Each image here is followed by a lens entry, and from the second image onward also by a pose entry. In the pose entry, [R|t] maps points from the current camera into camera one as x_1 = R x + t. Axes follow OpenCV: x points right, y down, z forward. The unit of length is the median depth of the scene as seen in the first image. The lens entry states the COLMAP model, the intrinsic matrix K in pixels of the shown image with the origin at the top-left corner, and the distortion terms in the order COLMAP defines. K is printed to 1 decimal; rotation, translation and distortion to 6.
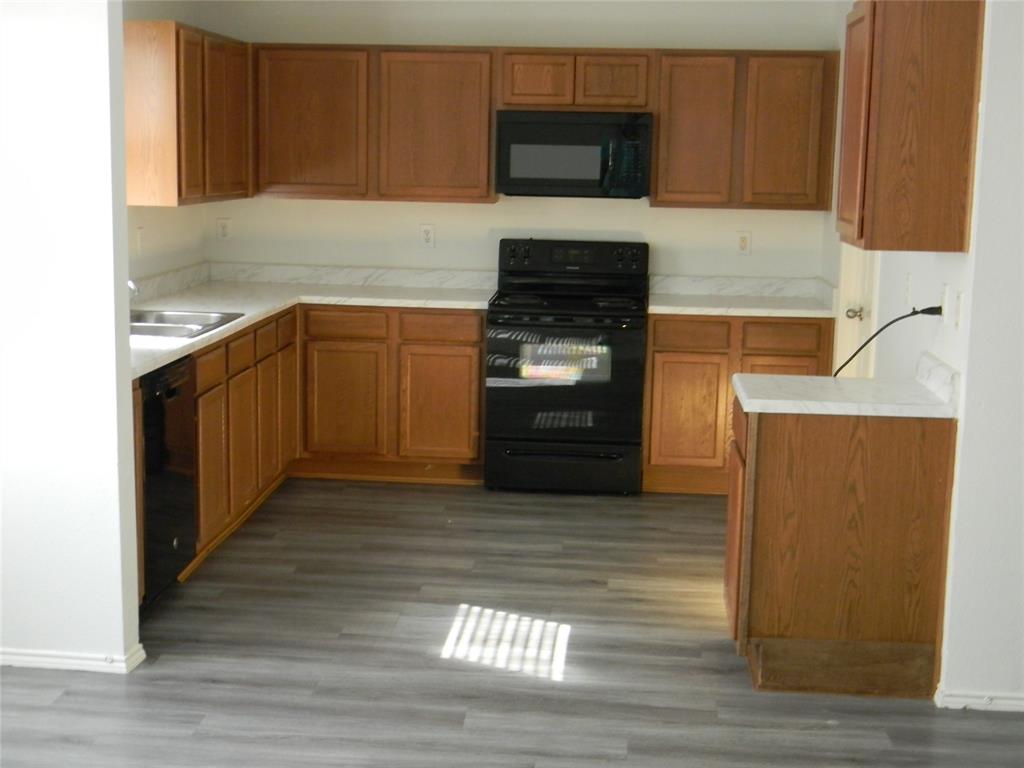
lens RADIAL K [[1552.7, 0, 512.0], [0, 1552.7, 384.0], [0, 0, 1]] dist [-0.046023, -0.022480]
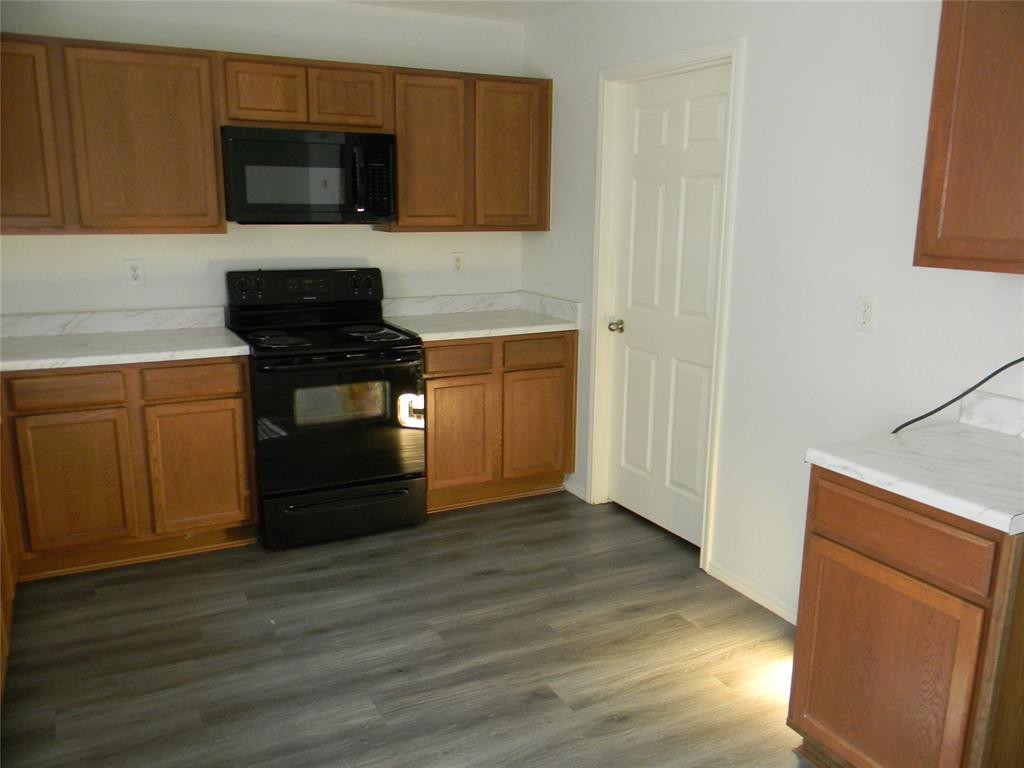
lens RADIAL K [[824.8, 0, 512.0], [0, 824.8, 384.0], [0, 0, 1]] dist [-0.003757, -0.014586]
pose [[0.846009, -0.124375, 0.518460, -0.131834], [0.085177, 0.991450, 0.098854, -0.064115], [-0.526322, -0.039470, 0.849369, 0.514676]]
